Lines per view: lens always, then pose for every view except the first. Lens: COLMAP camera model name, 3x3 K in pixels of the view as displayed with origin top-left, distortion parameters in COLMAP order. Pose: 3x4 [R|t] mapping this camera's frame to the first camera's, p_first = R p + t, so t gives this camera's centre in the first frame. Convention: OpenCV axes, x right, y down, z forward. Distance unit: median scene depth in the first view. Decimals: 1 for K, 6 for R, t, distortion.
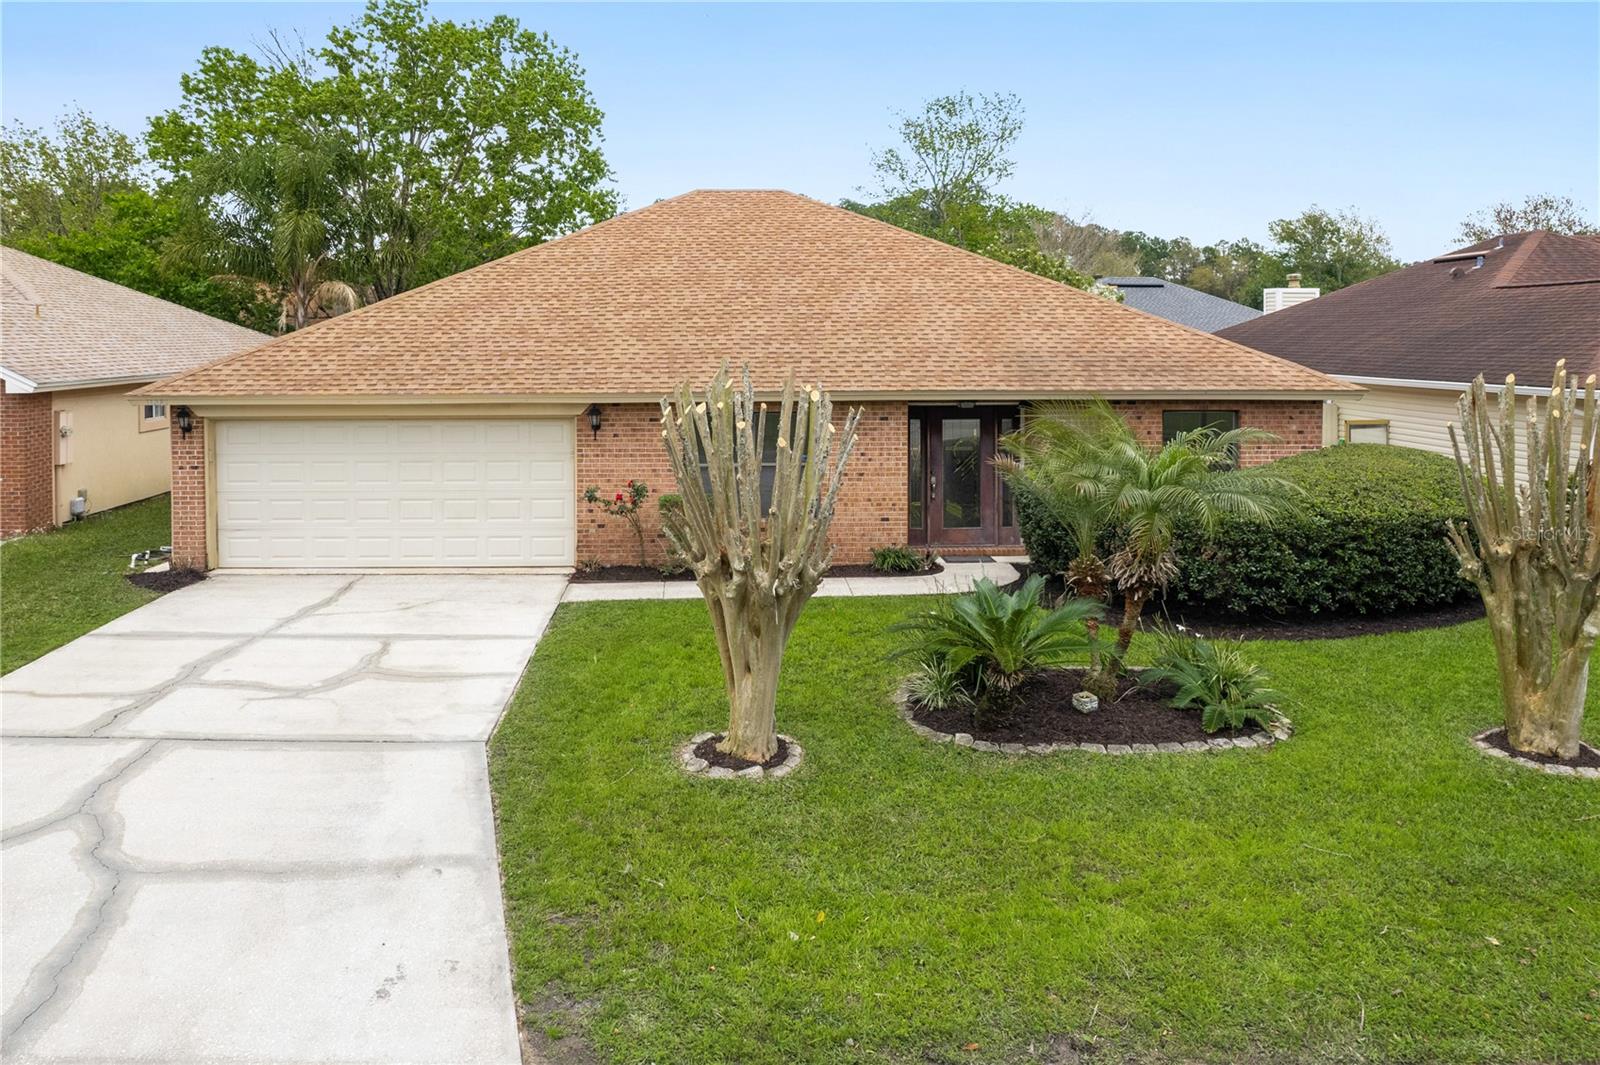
lens RADIAL K [[1170.7, 0, 762.0], [0, 1170.7, 531.3], [0, 0, 1]] dist [-0.030186, 0.002180]
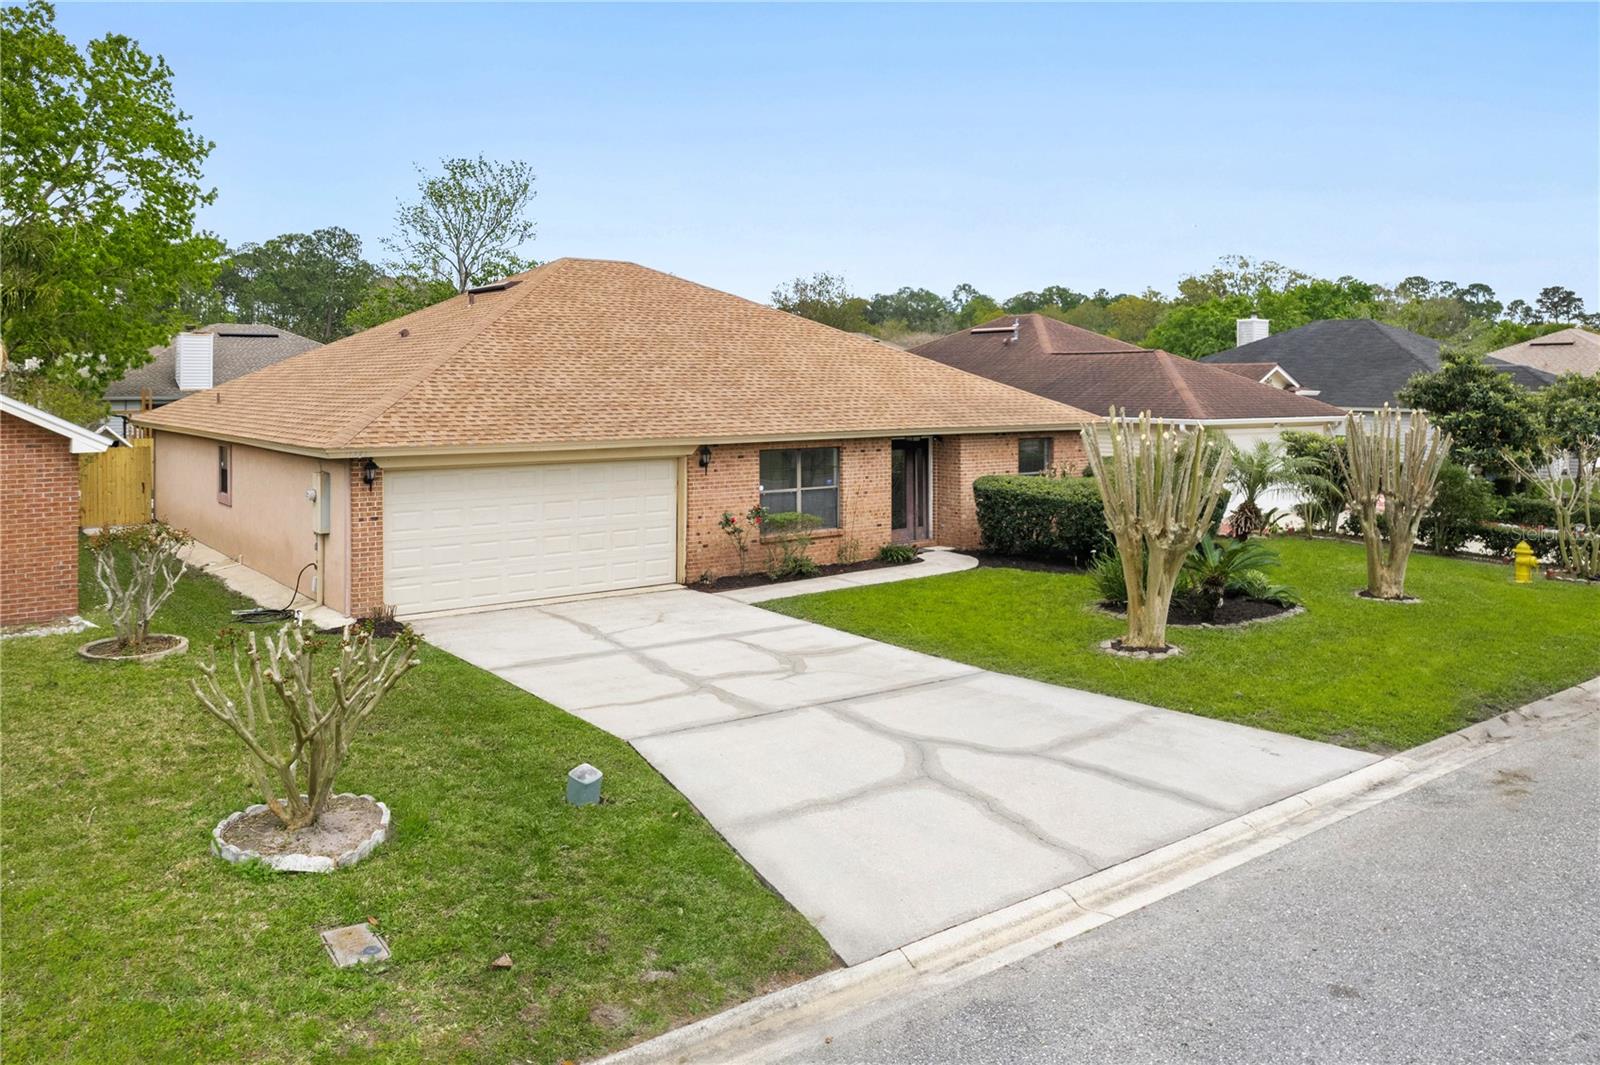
lens RADIAL K [[1170.7, 0, 762.0], [0, 1170.7, 531.3], [0, 0, 1]] dist [-0.030186, 0.002180]
pose [[0.816739, -0.070353, 0.572703, -0.777985], [0.092592, 0.995656, -0.009737, -0.002617], [-0.569530, 0.060980, 0.819705, -0.021816]]
